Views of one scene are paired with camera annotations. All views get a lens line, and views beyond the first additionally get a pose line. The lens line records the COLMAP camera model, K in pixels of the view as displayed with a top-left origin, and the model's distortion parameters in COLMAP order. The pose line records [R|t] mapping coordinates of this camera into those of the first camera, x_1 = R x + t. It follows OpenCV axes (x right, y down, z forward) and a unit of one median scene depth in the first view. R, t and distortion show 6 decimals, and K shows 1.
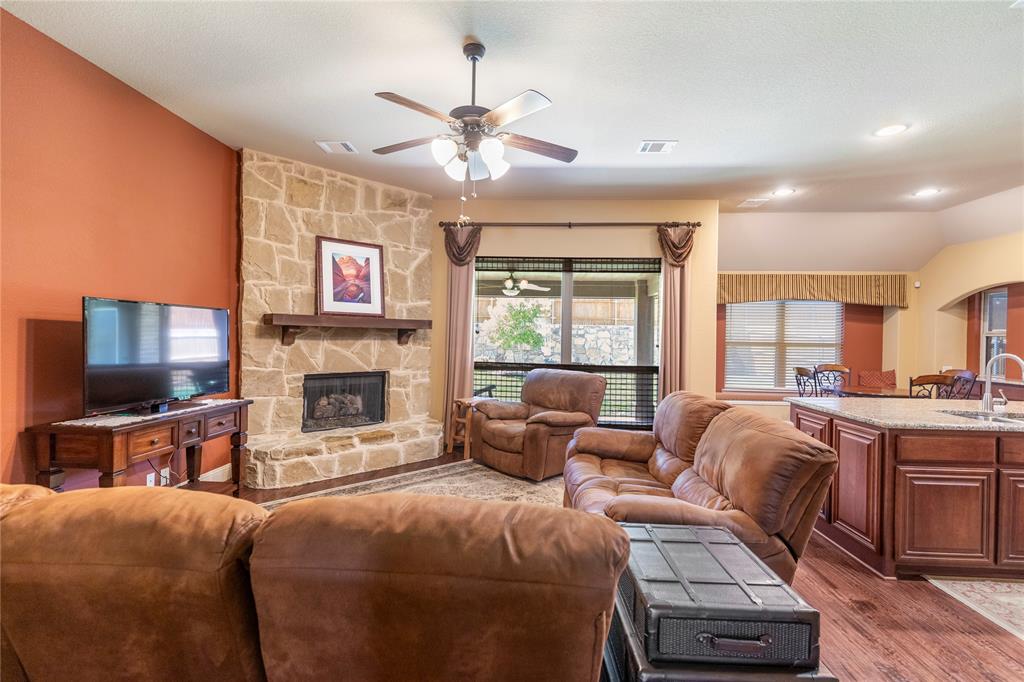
lens RADIAL K [[462.7, 0, 511.5], [0, 462.7, 335.7], [0, 0, 1]] dist [0.007490, -0.002451]
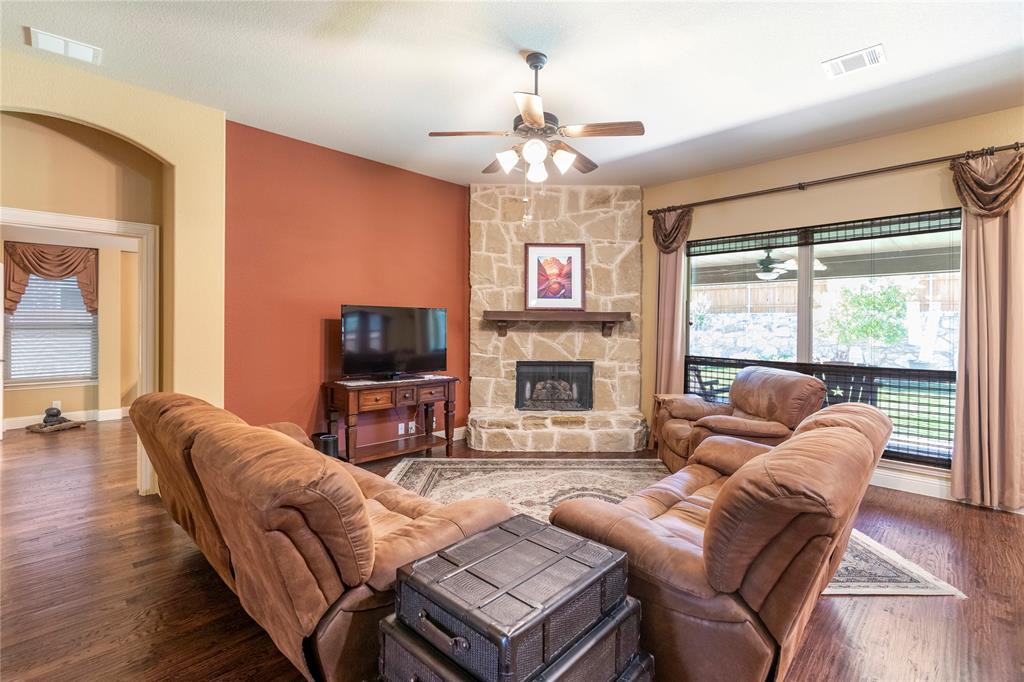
lens RADIAL K [[462.7, 0, 502.1], [0, 462.7, 324.8], [0, 0, 1]] dist [0.007490, -0.002451]
pose [[0.750051, -0.012065, -0.661270, 0.301348], [0.005536, 0.999913, -0.011965, 0.004405], [0.661357, 0.005314, 0.750053, 0.080903]]
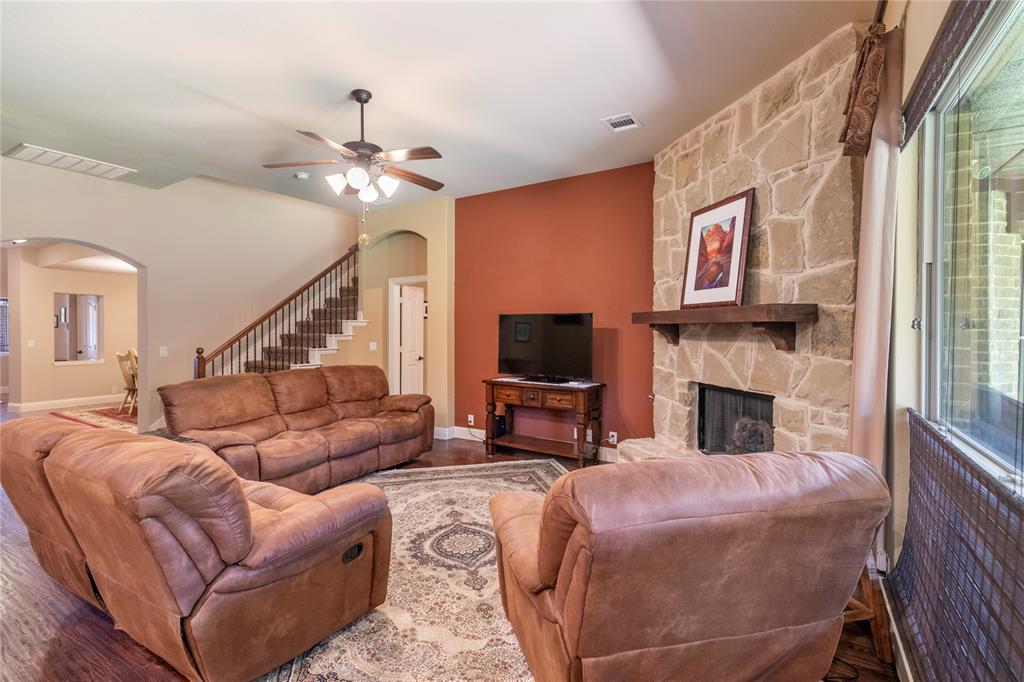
lens RADIAL K [[462.7, 0, 514.2], [0, 462.7, 327.3], [0, 0, 1]] dist [0.007490, -0.002451]
pose [[-0.472829, -0.017246, -0.880985, 0.436524], [-0.004753, 0.999844, -0.017022, 0.001951], [0.881141, -0.003861, -0.472838, 1.081615]]
